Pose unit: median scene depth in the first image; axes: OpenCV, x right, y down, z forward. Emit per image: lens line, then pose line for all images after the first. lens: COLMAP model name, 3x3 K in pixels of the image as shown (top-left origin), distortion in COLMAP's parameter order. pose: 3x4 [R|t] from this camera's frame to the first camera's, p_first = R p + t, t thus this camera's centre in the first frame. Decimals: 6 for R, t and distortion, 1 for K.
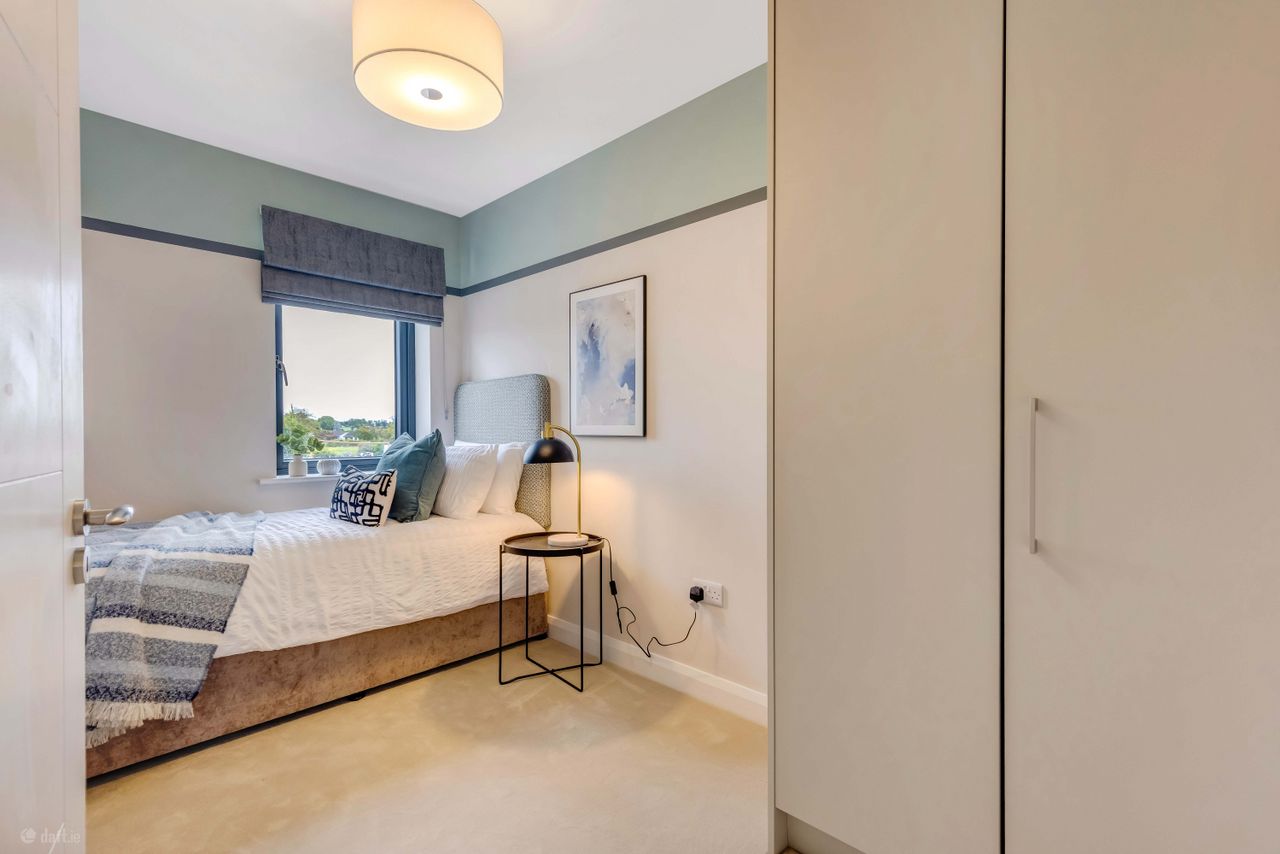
lens RADIAL K [[576.3, 0, 640.0], [0, 576.3, 427.0], [0, 0, 1]] dist [0.001692, -0.000335]
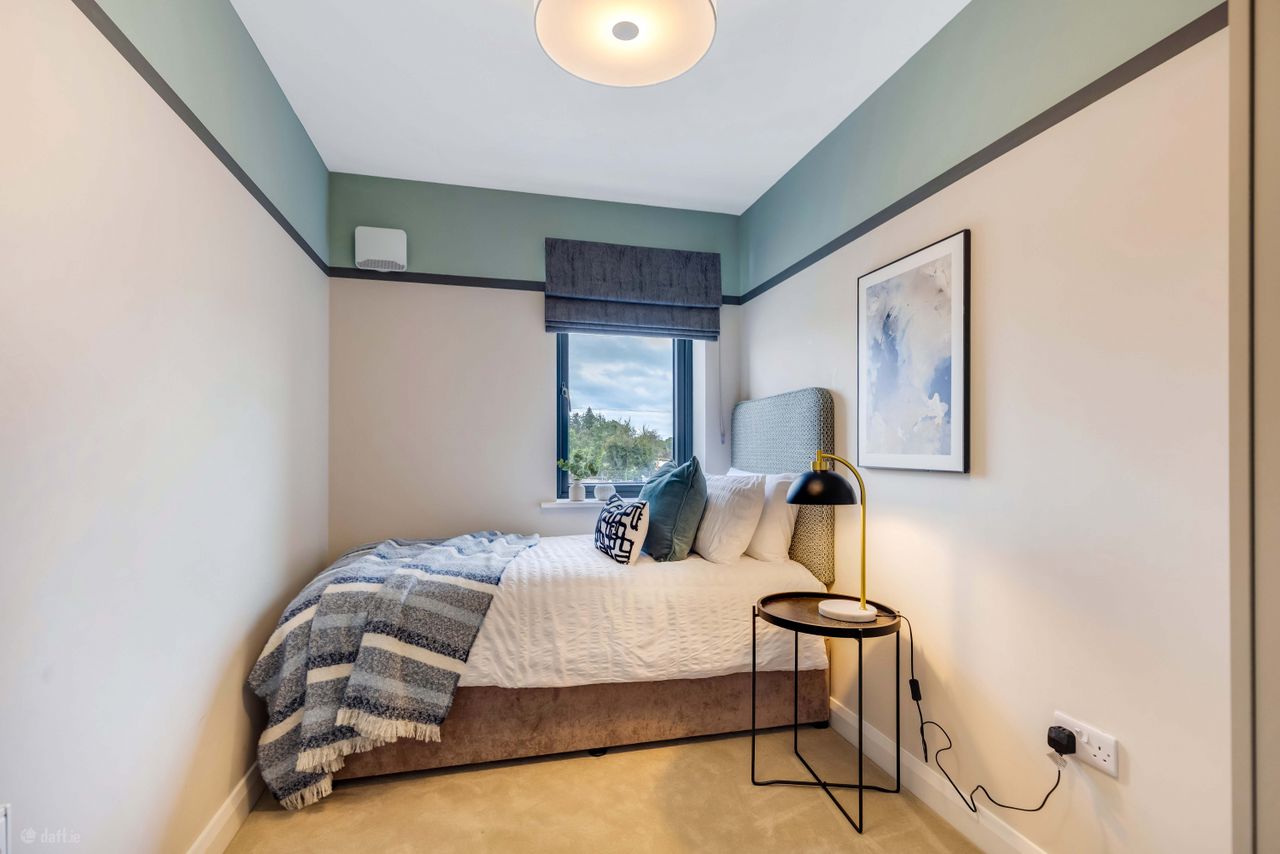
lens RADIAL K [[579.4, 0, 637.9], [0, 579.4, 442.4], [0, 0, 1]] dist [0.002486, -0.000367]
pose [[0.845062, -0.001127, -0.534668, 0.045007], [-0.003774, 0.999960, -0.008072, -0.010821], [0.534655, 0.008839, 0.845024, 0.233420]]
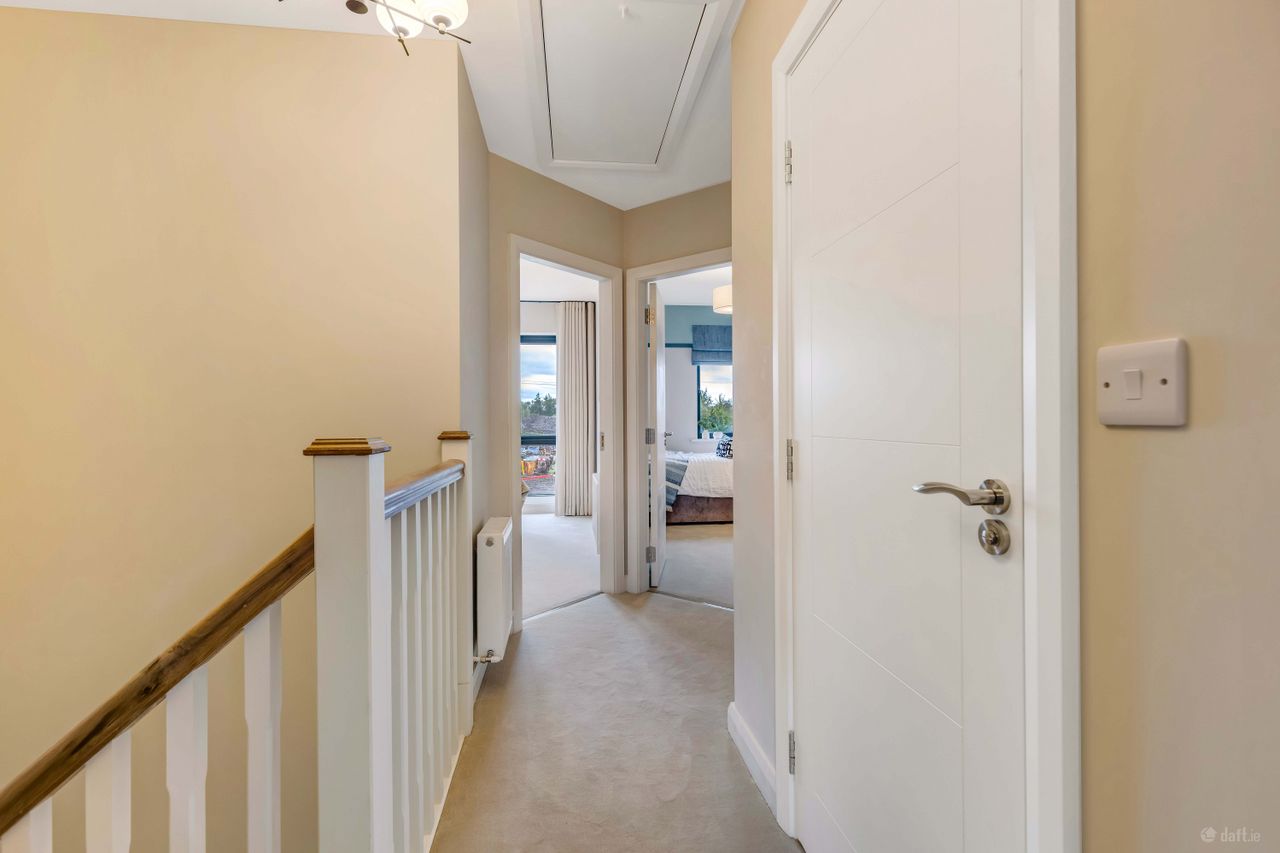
lens RADIAL K [[601.2, 0, 640.0], [0, 601.2, 426.5], [0, 0, 1]] dist [0.000899, -0.000075]
pose [[0.776208, 0.008261, -0.630423, 0.818086], [0.003189, 0.999850, 0.017029, -0.008211], [0.630469, -0.015228, 0.776065, -1.171660]]
